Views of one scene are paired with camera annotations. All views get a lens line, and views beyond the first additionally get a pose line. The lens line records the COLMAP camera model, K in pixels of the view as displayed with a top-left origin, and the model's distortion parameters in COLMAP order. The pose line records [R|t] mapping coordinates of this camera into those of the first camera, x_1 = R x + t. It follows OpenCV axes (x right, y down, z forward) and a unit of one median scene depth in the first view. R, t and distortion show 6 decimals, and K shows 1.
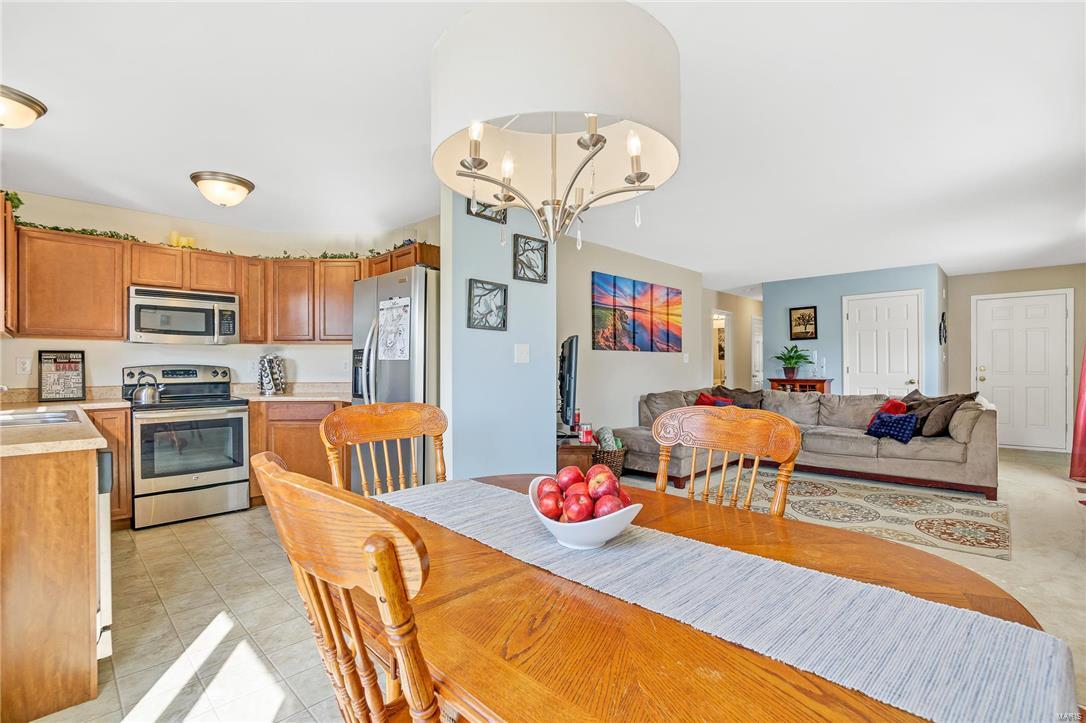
lens RADIAL K [[505.1, 0, 547.8], [0, 505.1, 368.9], [0, 0, 1]] dist [-0.043650, 0.008849]
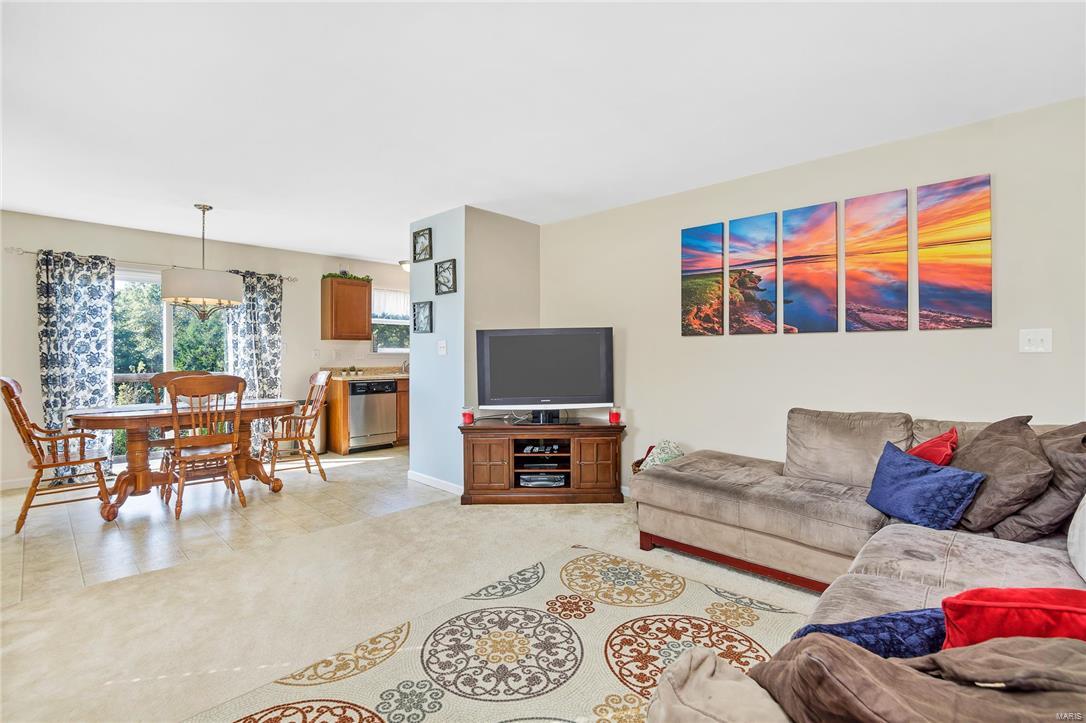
lens RADIAL K [[500.8, 0, 550.0], [0, 500.8, 365.5], [0, 0, 1]] dist [-0.041159, 0.007954]
pose [[0.008567, 0.022795, -0.999703, 0.999370], [-0.008900, 0.999702, 0.022718, -0.011430], [0.999924, 0.008703, 0.008767, 0.972185]]
